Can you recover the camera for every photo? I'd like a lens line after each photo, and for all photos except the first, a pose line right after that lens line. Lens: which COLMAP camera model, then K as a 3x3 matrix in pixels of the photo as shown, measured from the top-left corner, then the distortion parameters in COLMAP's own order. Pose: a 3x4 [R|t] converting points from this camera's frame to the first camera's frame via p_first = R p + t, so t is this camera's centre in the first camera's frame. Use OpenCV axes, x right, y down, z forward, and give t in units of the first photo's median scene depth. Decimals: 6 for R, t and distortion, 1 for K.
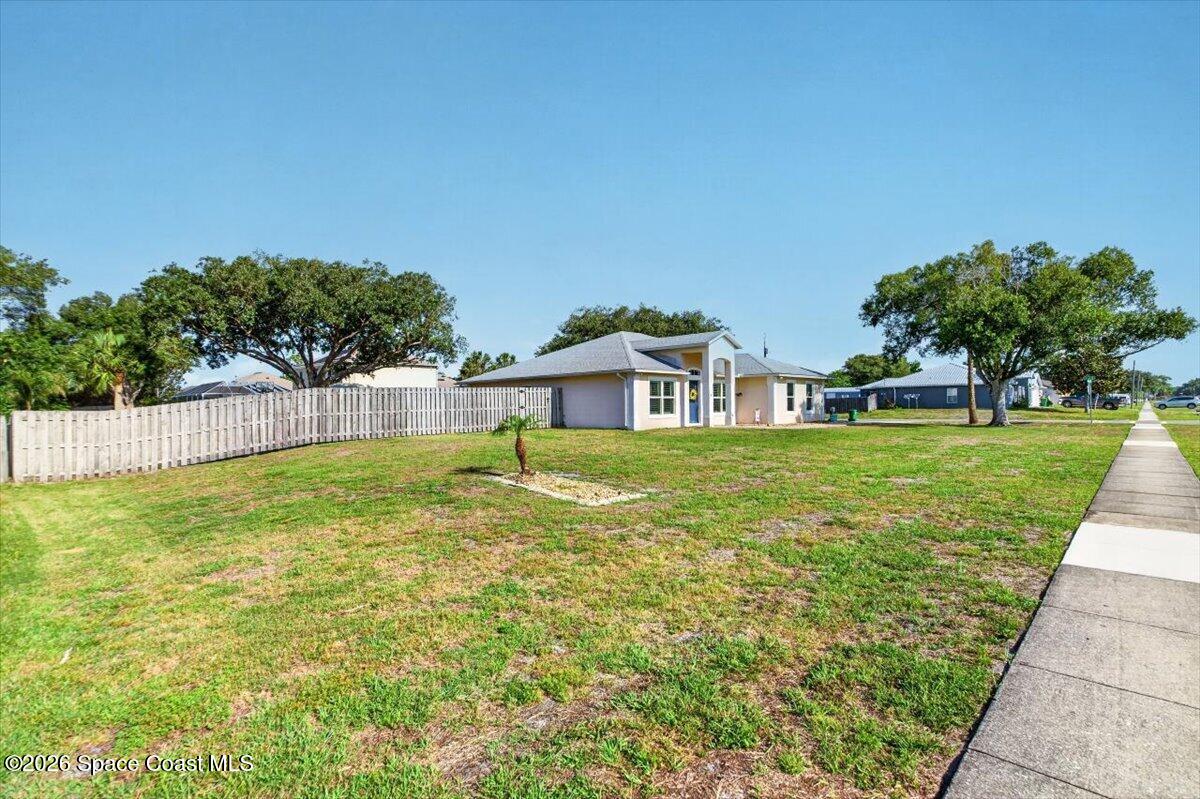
lens RADIAL K [[558.8, 0, 600.0], [0, 558.8, 399.5], [0, 0, 1]] dist [0.002371, -0.001232]
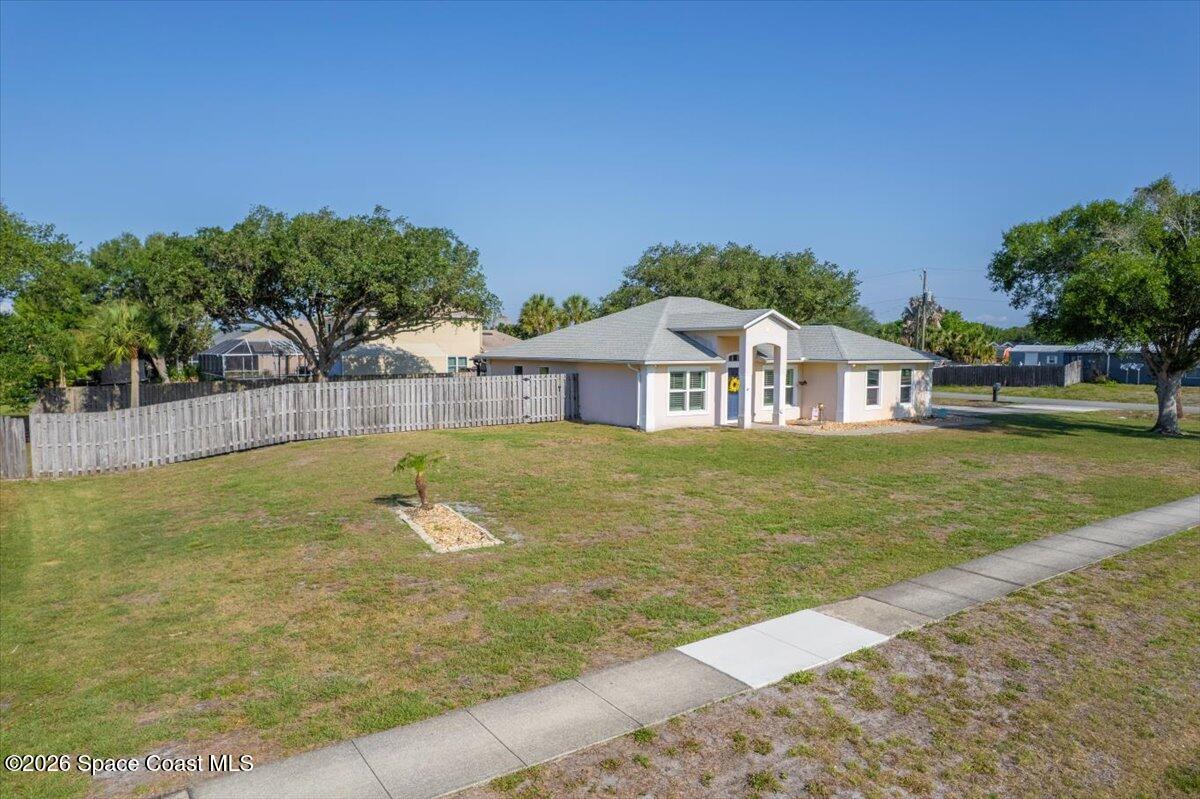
lens RADIAL K [[768.8, 0, 600.0], [0, 768.8, 399.5], [0, 0, 1]] dist [-0.071995, 0.056411]
pose [[0.981599, 0.029027, -0.188734, 0.209572], [-0.013213, 0.996335, 0.084516, -0.089873], [0.190496, -0.080467, 0.978385, -0.147926]]
